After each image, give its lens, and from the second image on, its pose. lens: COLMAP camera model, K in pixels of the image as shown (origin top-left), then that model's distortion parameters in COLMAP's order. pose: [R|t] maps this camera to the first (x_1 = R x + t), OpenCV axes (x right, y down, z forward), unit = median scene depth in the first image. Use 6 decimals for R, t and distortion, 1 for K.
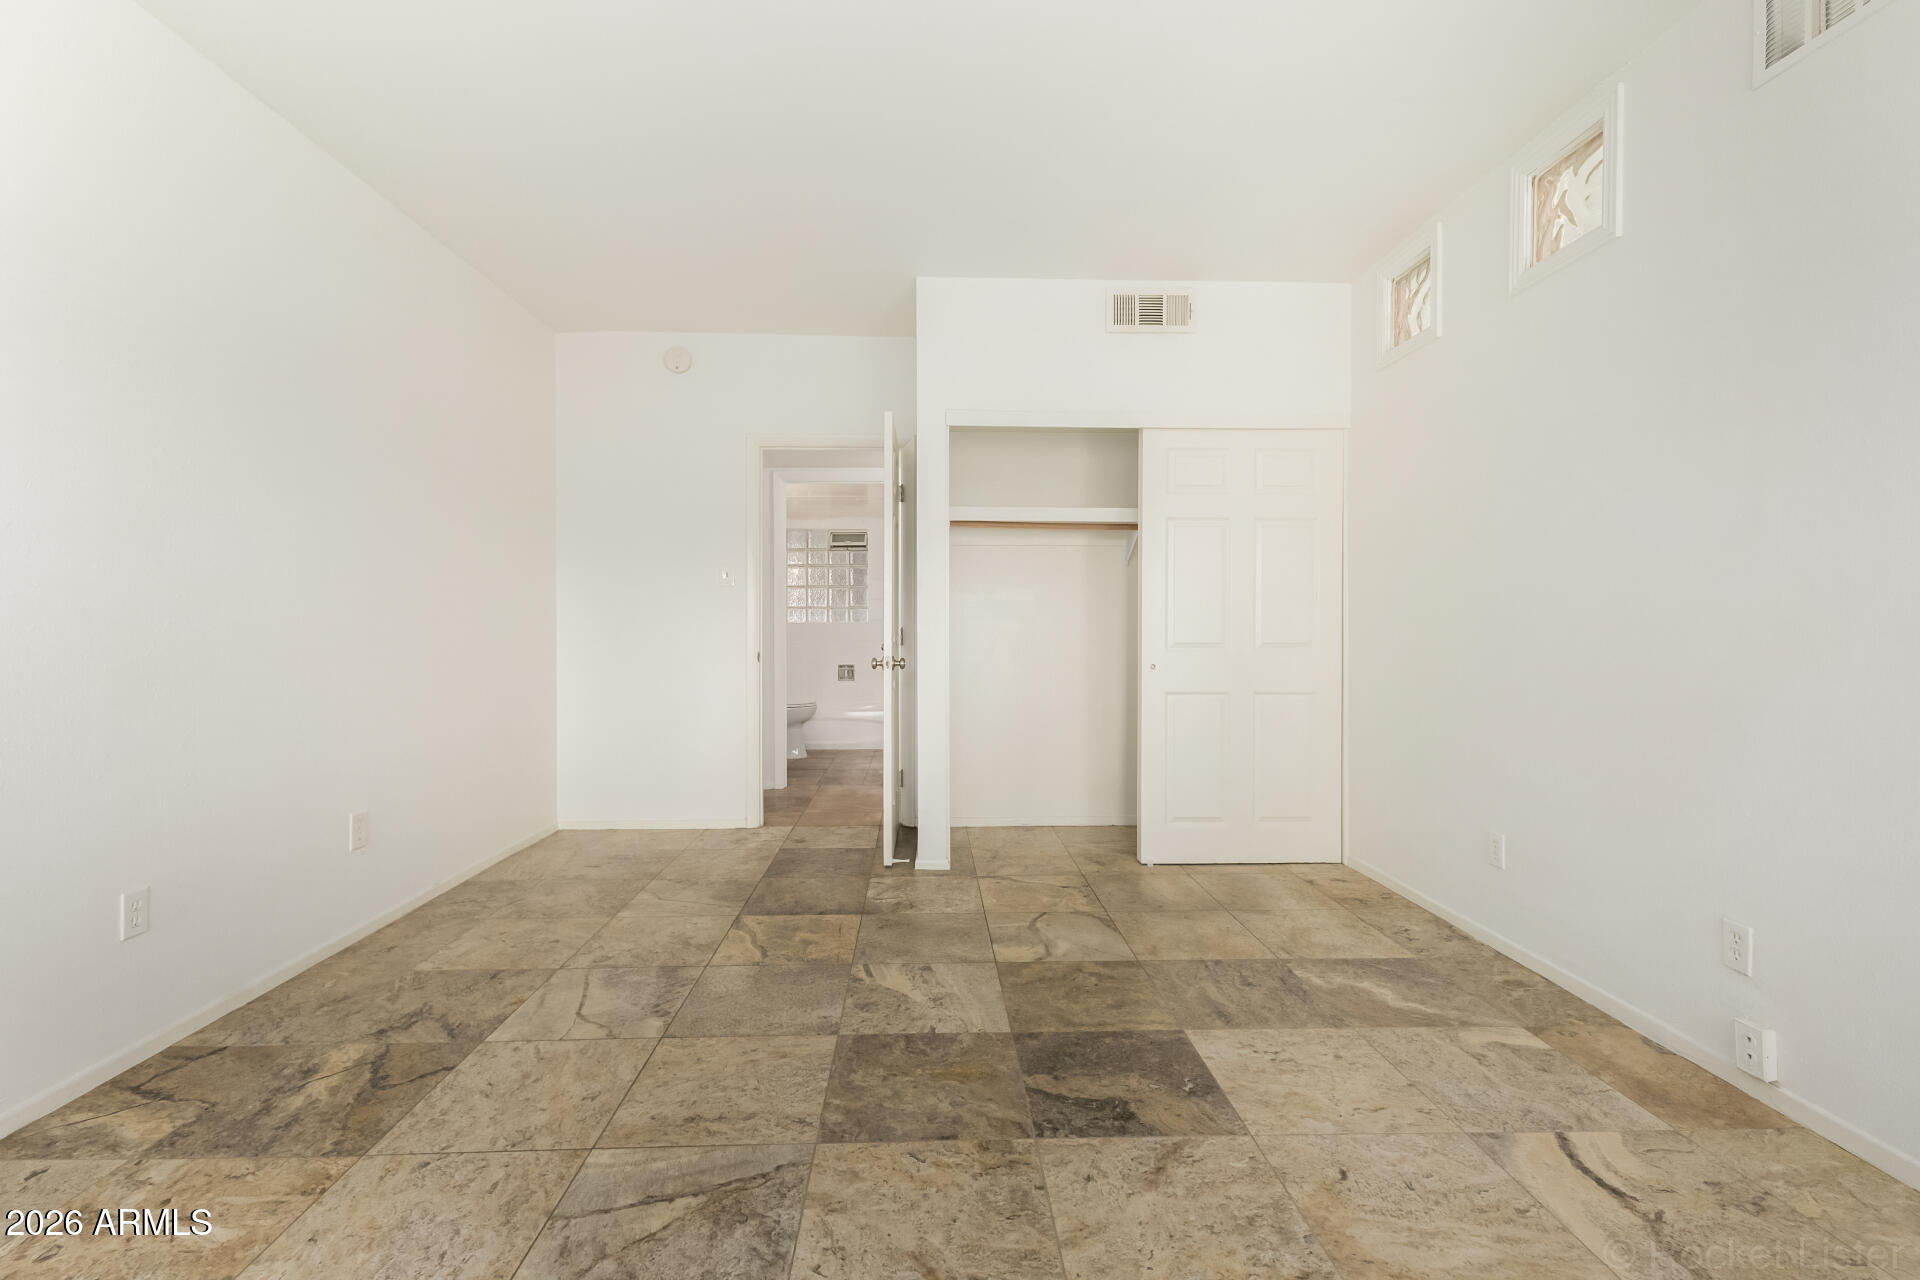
lens RADIAL K [[830.7, 0, 952.4], [0, 830.7, 629.7], [0, 0, 1]] dist [0.009688, -0.000387]
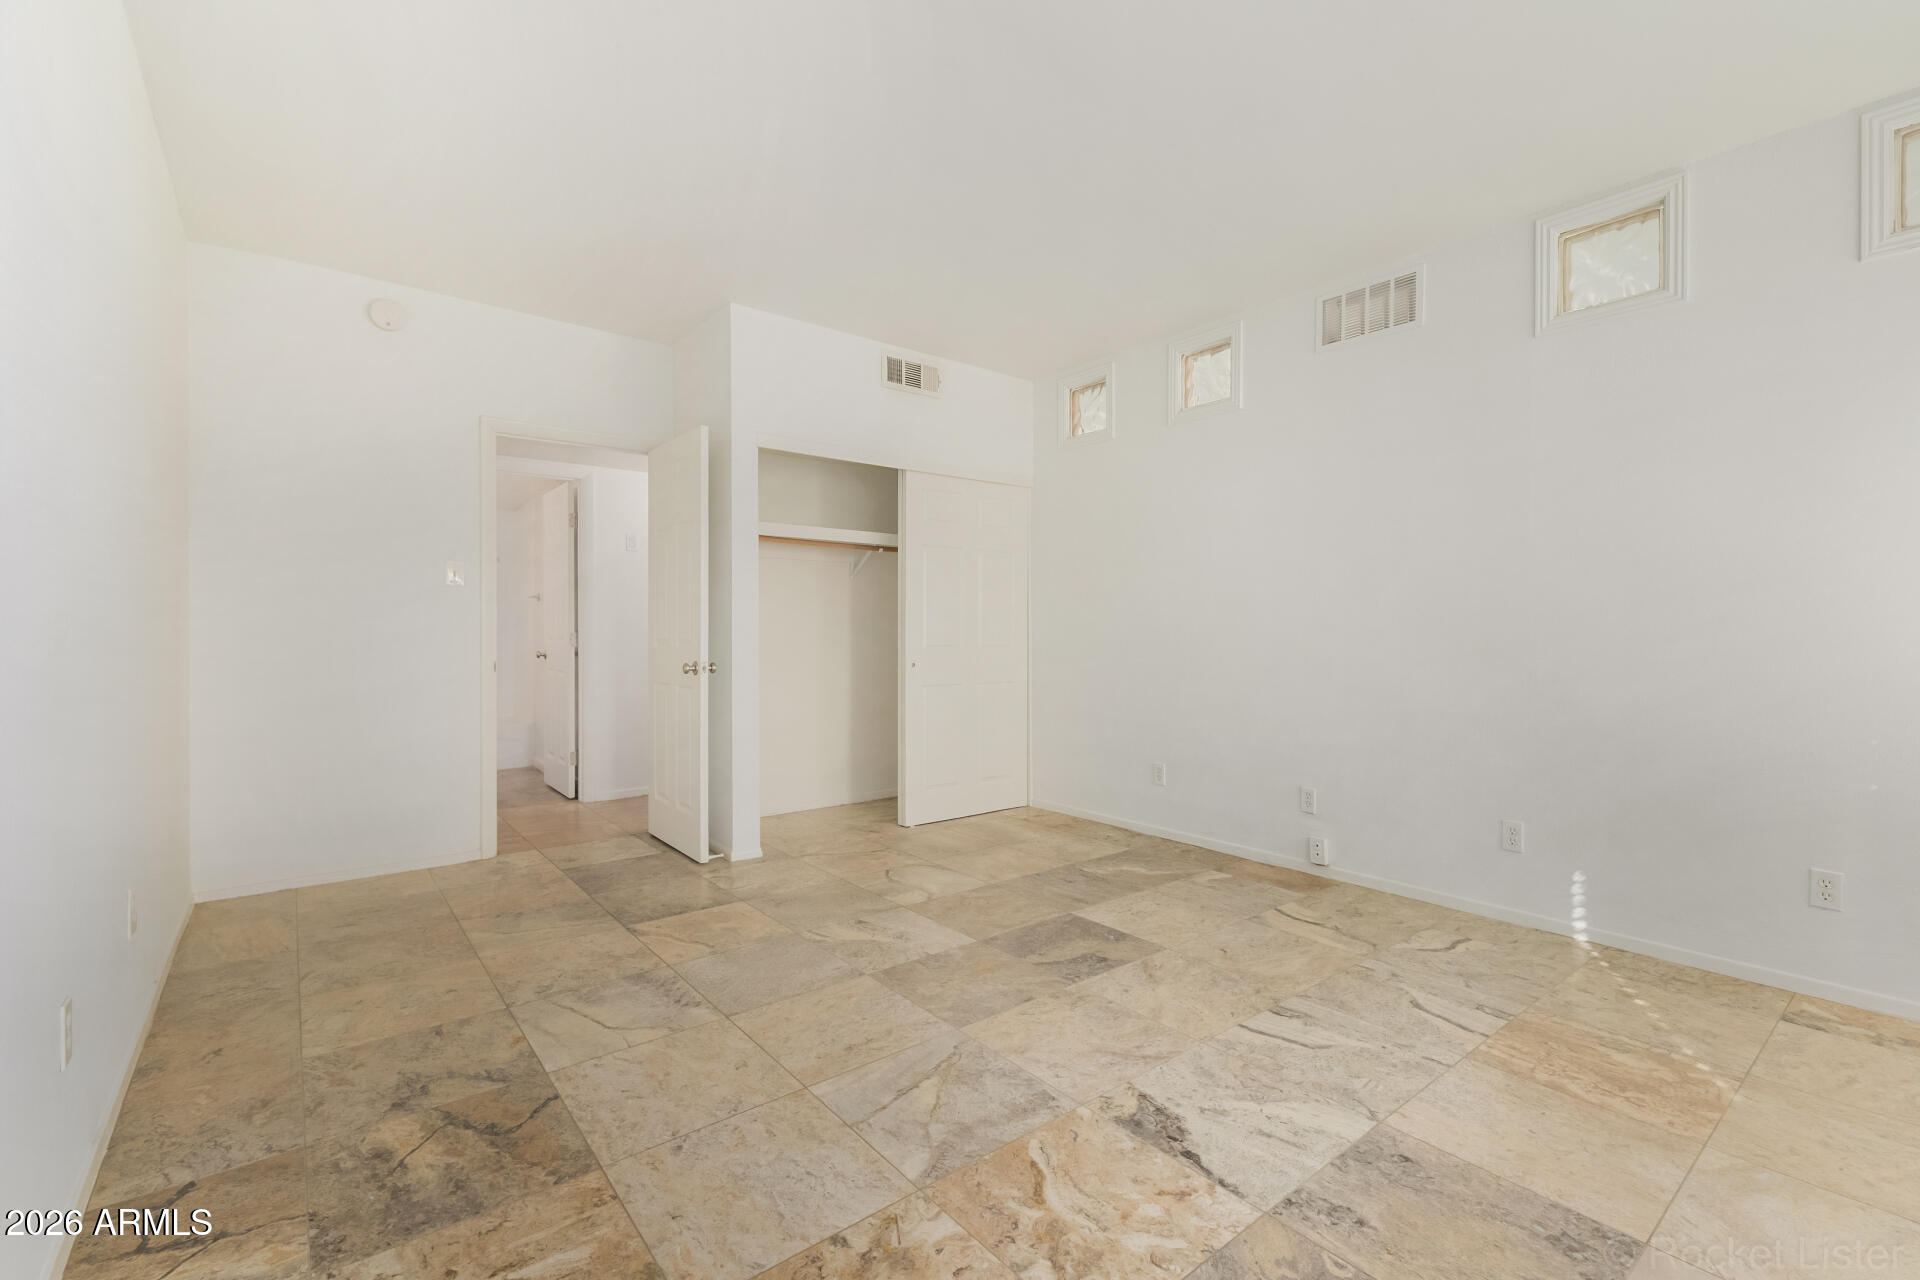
lens RADIAL K [[824.6, 0, 960.0], [0, 824.6, 640.0], [0, 0, 1]] dist [0.009793, -0.000089]
pose [[0.801438, -0.006369, 0.598043, -0.675820], [0.003172, 0.999974, 0.006399, -0.000810], [-0.598069, -0.003231, 0.801438, -0.026704]]
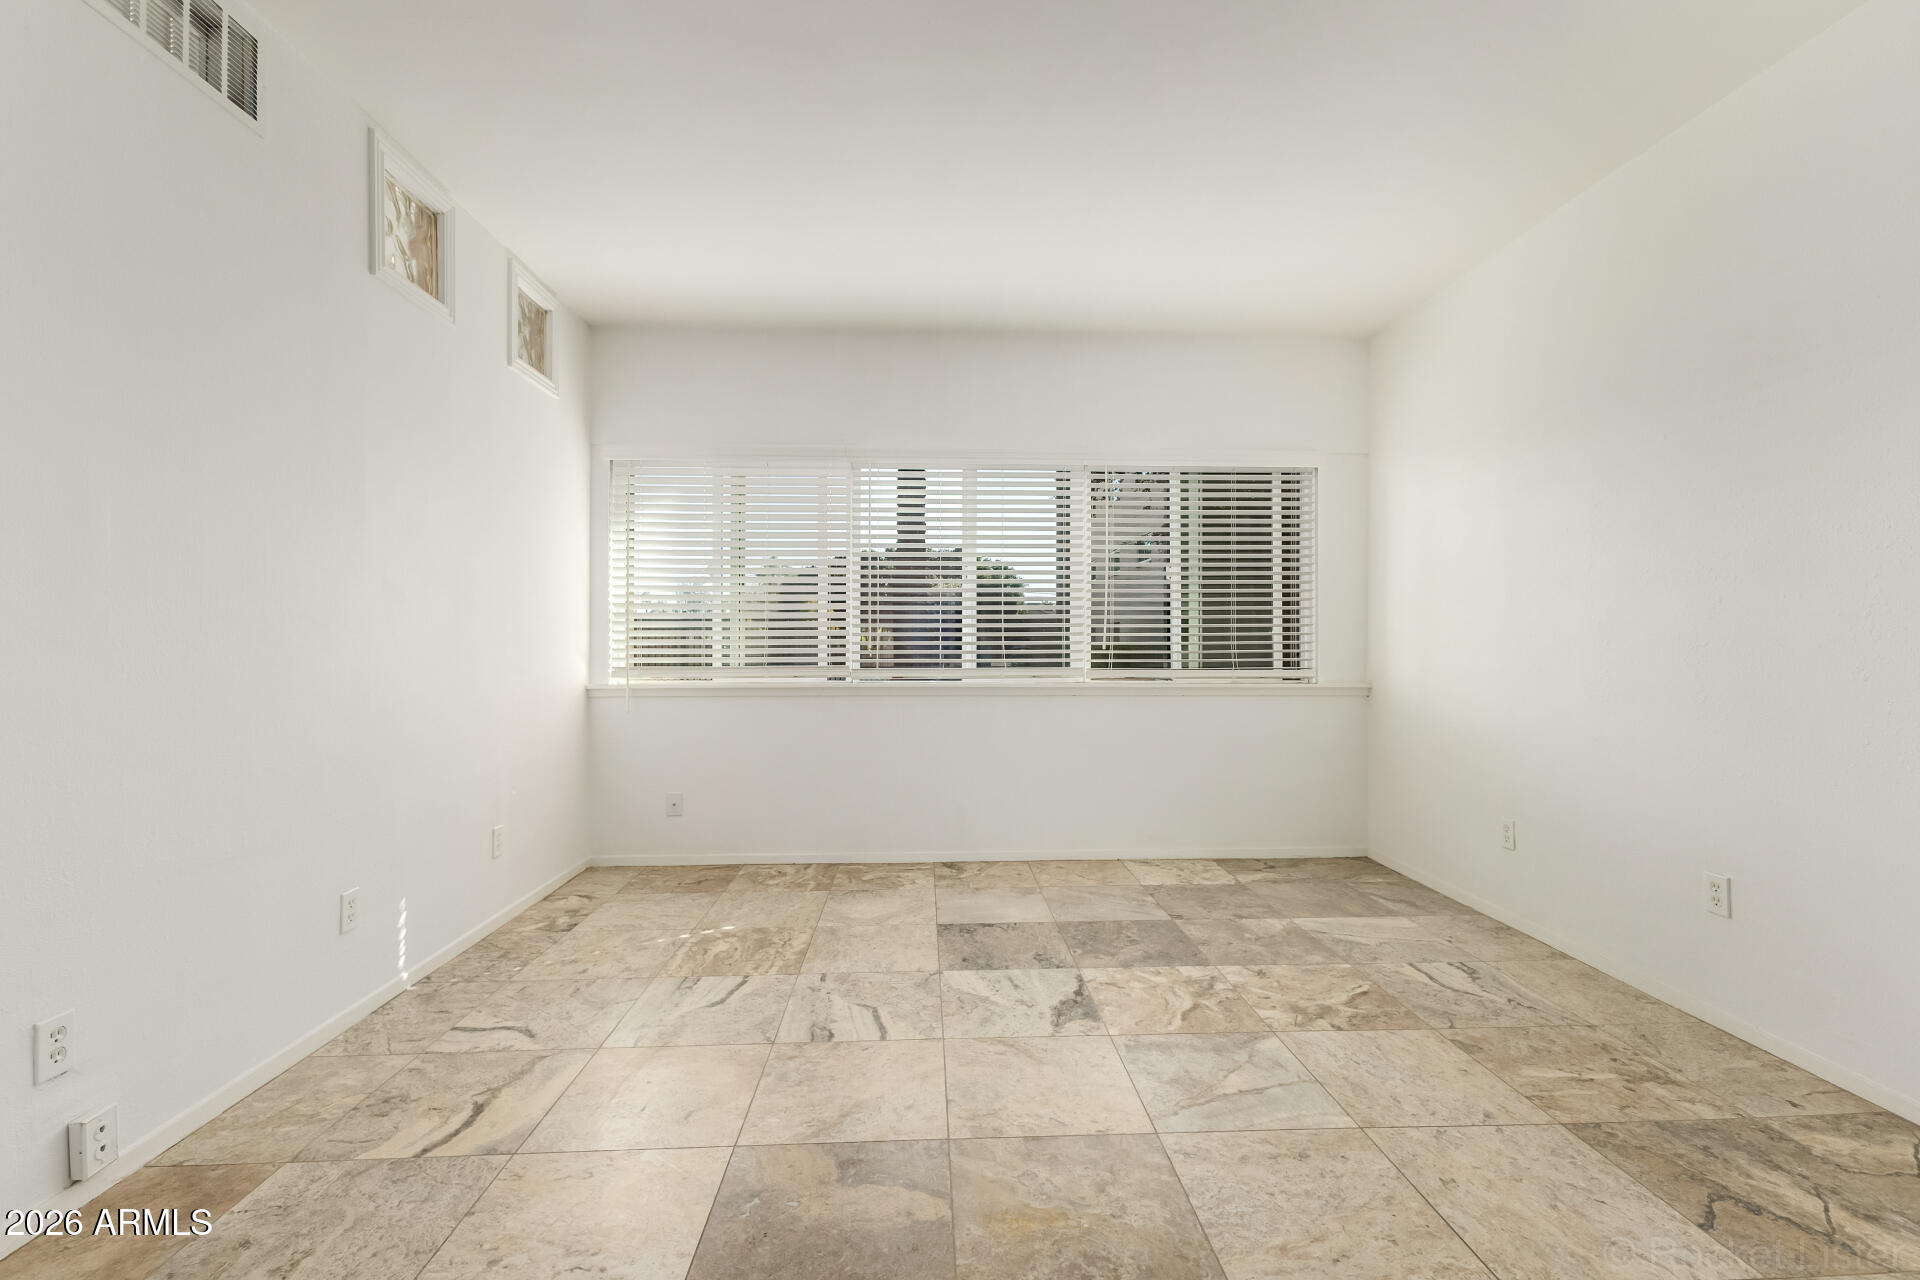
lens RADIAL K [[829.1, 0, 969.1], [0, 829.1, 635.8], [0, 0, 1]] dist [0.008302, -0.000755]
pose [[-0.999776, -0.000581, -0.021135, 0.070438], [-0.000551, 0.999999, -0.001433, -0.008849], [0.021136, -0.001421, -0.999776, 1.489048]]
